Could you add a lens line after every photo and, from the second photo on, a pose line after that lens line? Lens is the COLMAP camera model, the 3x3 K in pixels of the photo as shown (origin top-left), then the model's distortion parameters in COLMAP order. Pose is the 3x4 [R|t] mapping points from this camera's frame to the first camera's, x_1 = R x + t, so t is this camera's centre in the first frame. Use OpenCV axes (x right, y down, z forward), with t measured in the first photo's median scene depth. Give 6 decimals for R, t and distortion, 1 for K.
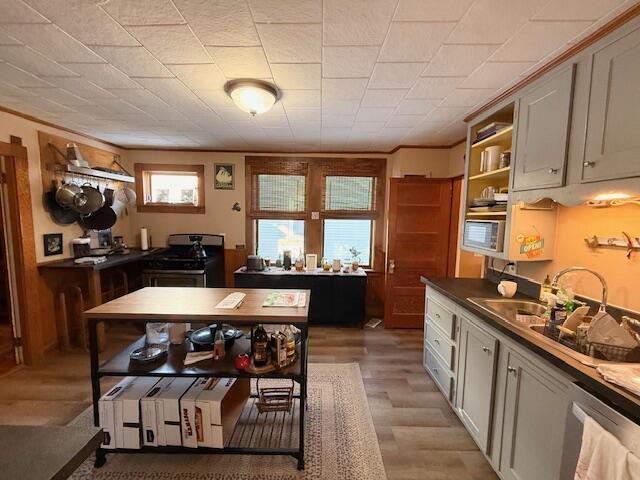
lens RADIAL K [[255.5, 0, 322.1], [0, 255.5, 236.7], [0, 0, 1]] dist [-0.003110, -0.000075]
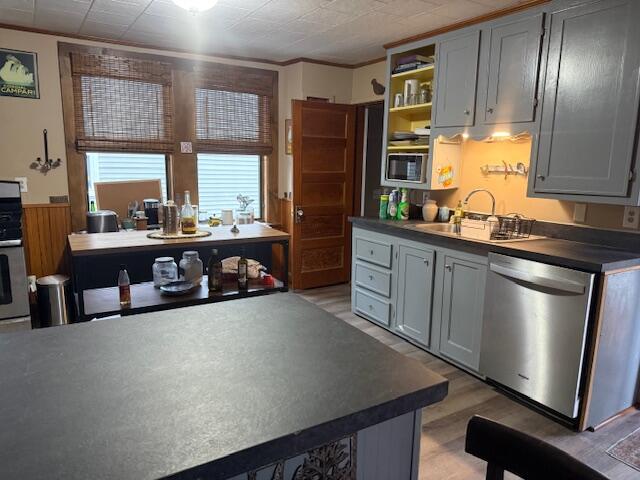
lens RADIAL K [[458.0, 0, 334.5], [0, 458.0, 242.3], [0, 0, 1]] dist [0.023213, -0.049018]
pose [[0.835337, -0.092851, 0.541841, -0.506047], [0.035141, 0.992636, 0.115926, 0.051495], [-0.548615, -0.077796, 0.832448, -0.317884]]
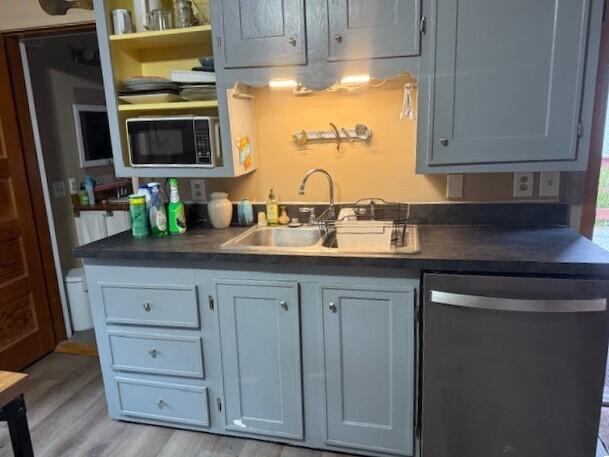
lens RADIAL K [[435.8, 0, 301.4], [0, 435.8, 227.4], [0, 0, 1]] dist [0.023213, -0.049018]
pose [[0.216415, -0.228427, 0.949203, -0.231418], [0.111392, 0.971672, 0.208437, 0.004320], [-0.969926, 0.060625, 0.235729, 0.387132]]
